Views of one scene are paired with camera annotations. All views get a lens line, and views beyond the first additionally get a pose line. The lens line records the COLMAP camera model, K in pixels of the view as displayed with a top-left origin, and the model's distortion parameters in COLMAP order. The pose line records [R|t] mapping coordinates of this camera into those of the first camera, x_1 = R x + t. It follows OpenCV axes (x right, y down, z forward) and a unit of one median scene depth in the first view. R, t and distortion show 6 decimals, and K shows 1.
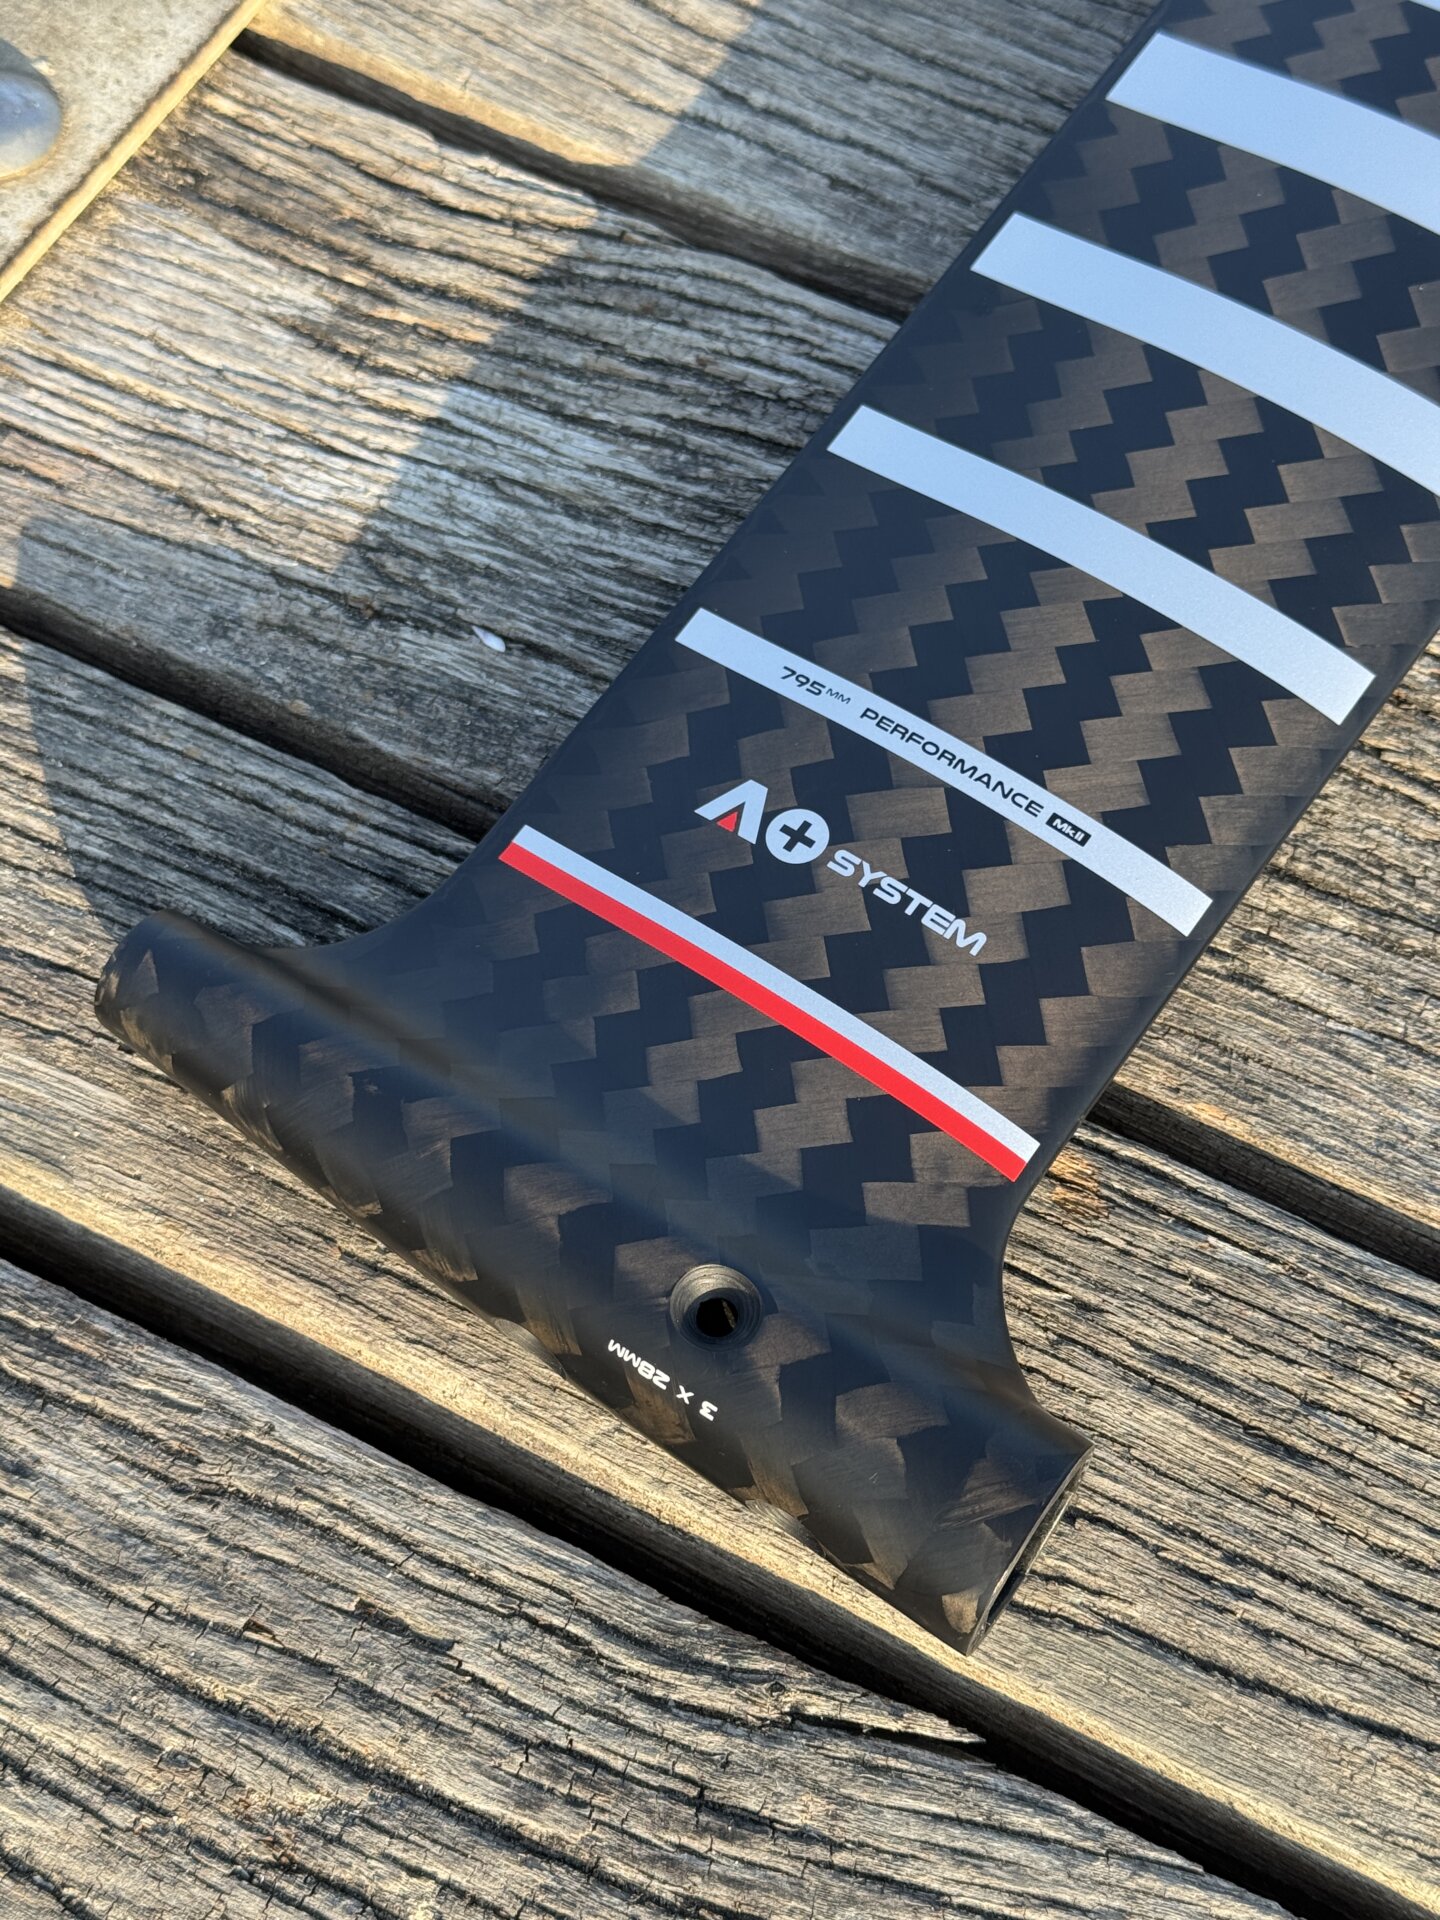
lens RADIAL K [[2741.2, 0, 719.9], [0, 2741.2, 959.5], [0, 0, 1]] dist [0.155981, 0.000000]
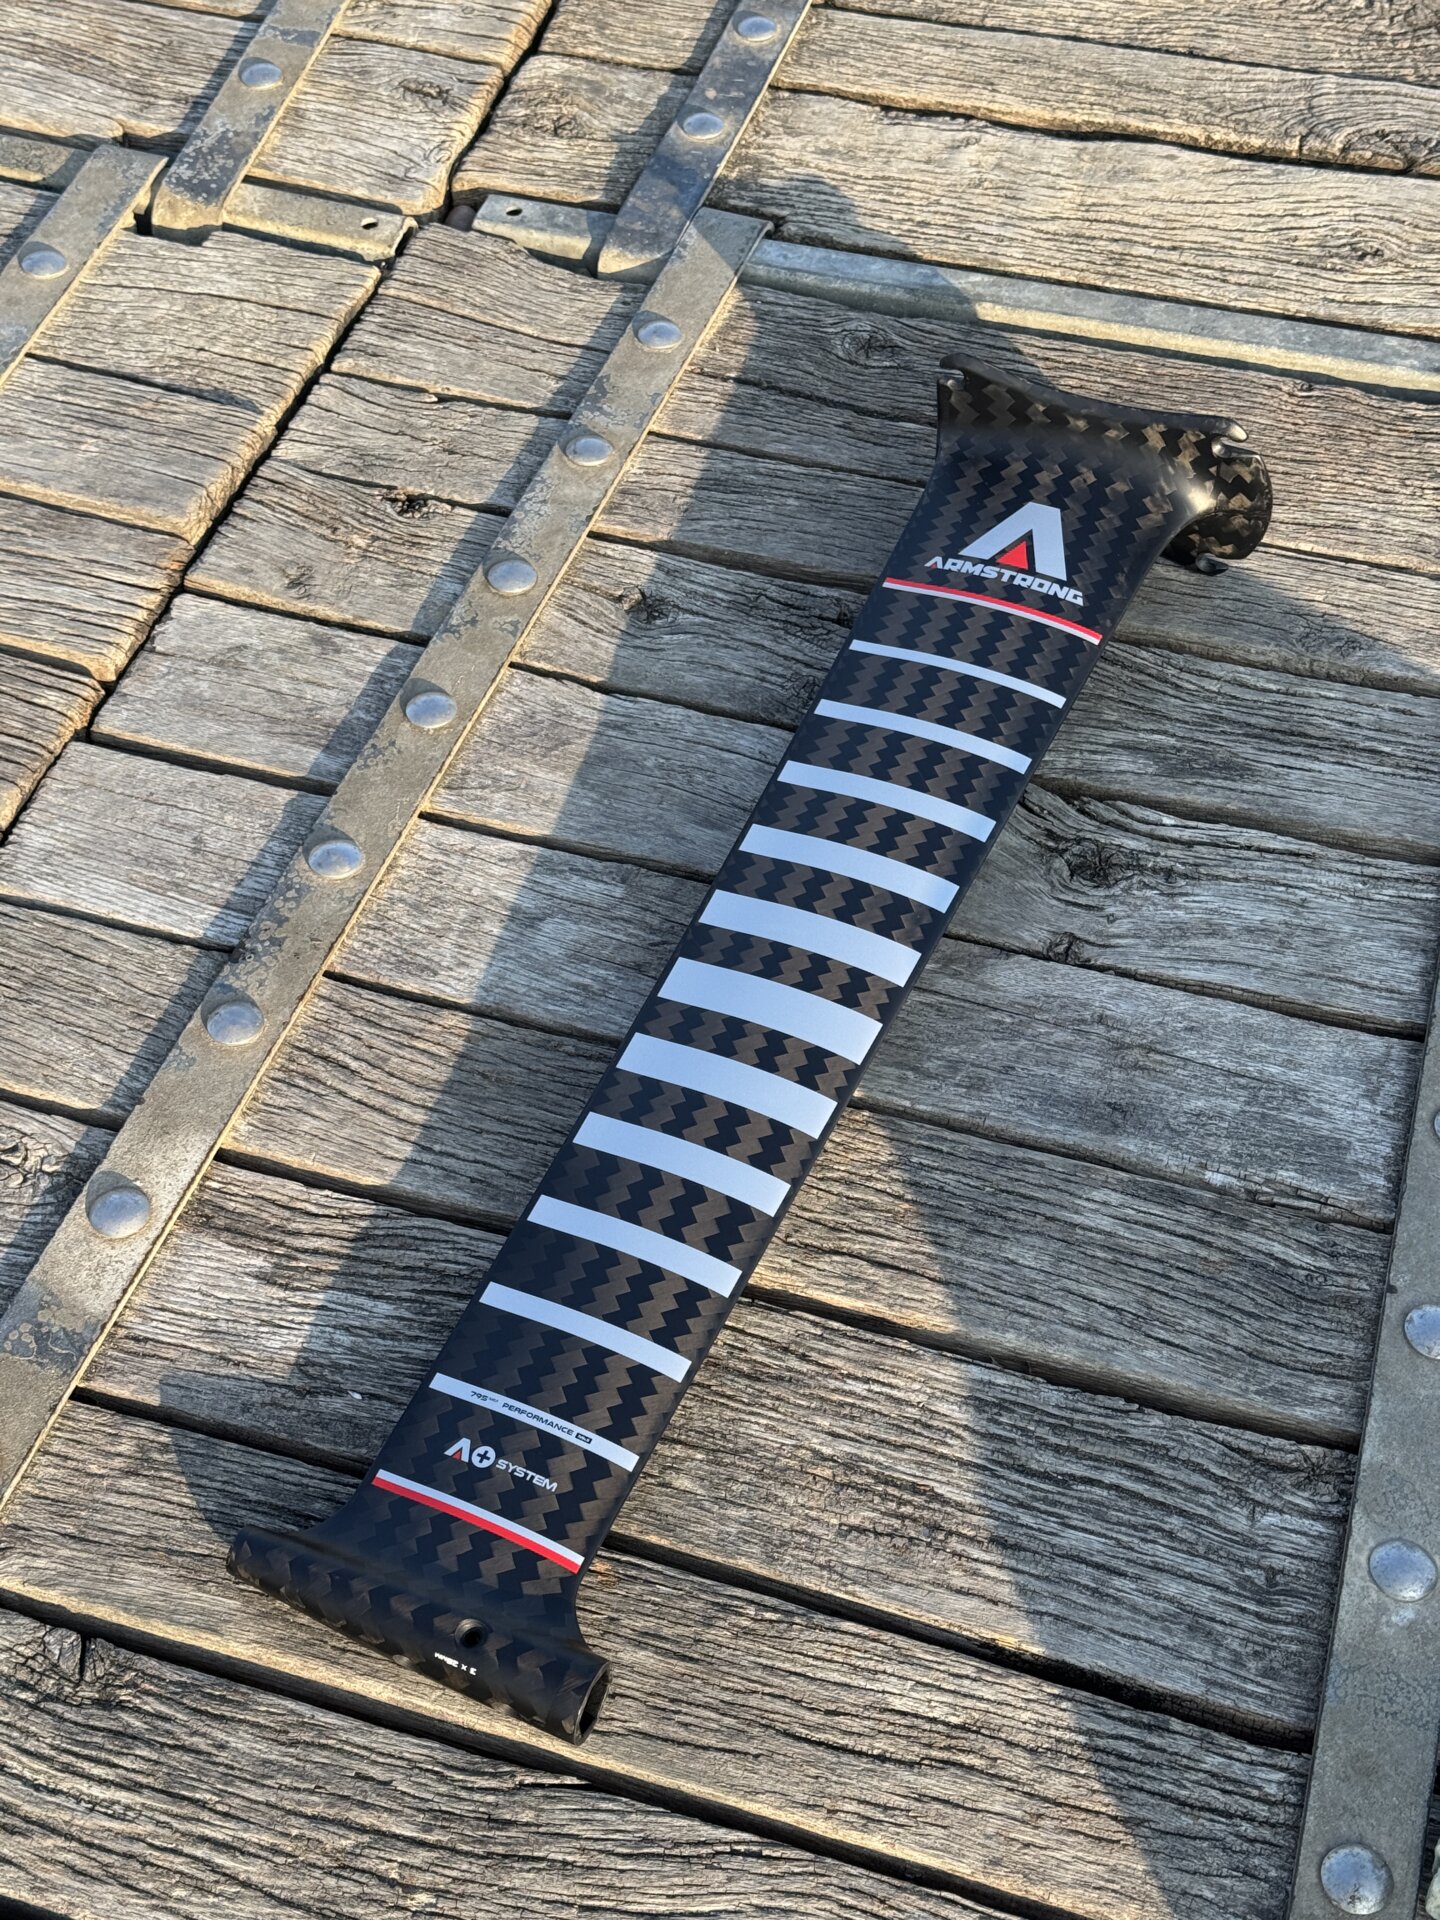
lens RADIAL K [[2741.2, 0, 715.9], [0, 2741.2, 960.1], [0, 0, 1]] dist [0.155981, 0.000000]
pose [[0.986448, -0.138604, 0.087798, 0.081754], [0.153710, 0.967853, -0.199083, 0.055211], [-0.057381, 0.209881, 0.976042, -1.707039]]
